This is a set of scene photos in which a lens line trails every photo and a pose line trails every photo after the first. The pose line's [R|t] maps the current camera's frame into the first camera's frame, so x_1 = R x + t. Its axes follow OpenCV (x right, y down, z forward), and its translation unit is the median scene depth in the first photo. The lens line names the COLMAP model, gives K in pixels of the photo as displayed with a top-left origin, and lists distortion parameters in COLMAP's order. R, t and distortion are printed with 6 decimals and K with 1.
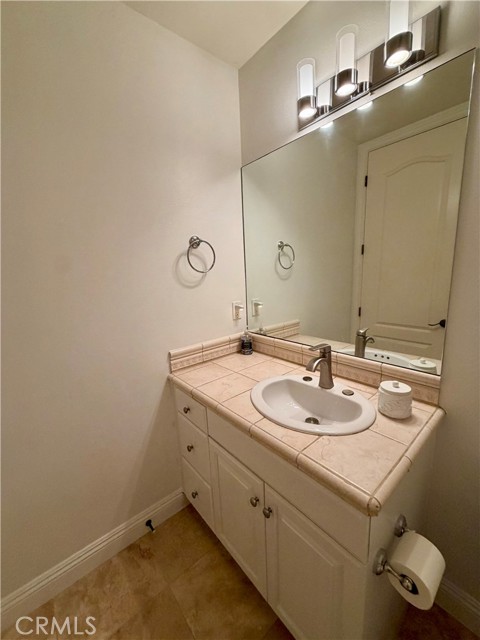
lens RADIAL K [[257.4, 0, 240.3], [0, 257.4, 318.8], [0, 0, 1]] dist [0.000655, 0.000069]
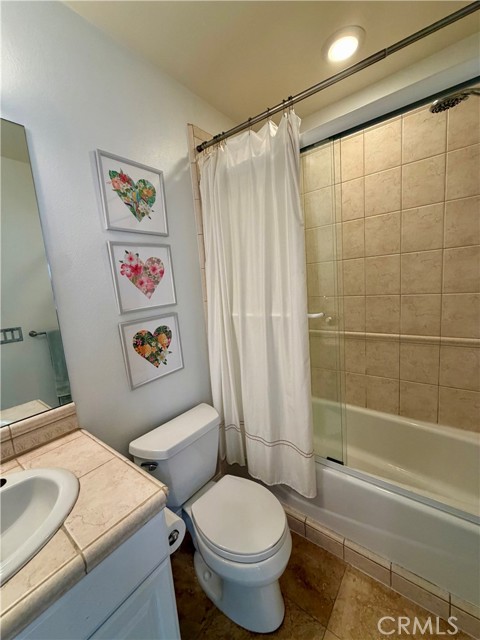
lens RADIAL K [[257.4, 0, 239.9], [0, 257.4, 319.2], [0, 0, 1]] dist [0.000655, 0.000069]
pose [[-0.206950, -0.081799, 0.974926, -0.419068], [0.260537, 0.955907, 0.135508, -0.080555], [-0.943023, 0.282048, -0.176513, 0.405087]]
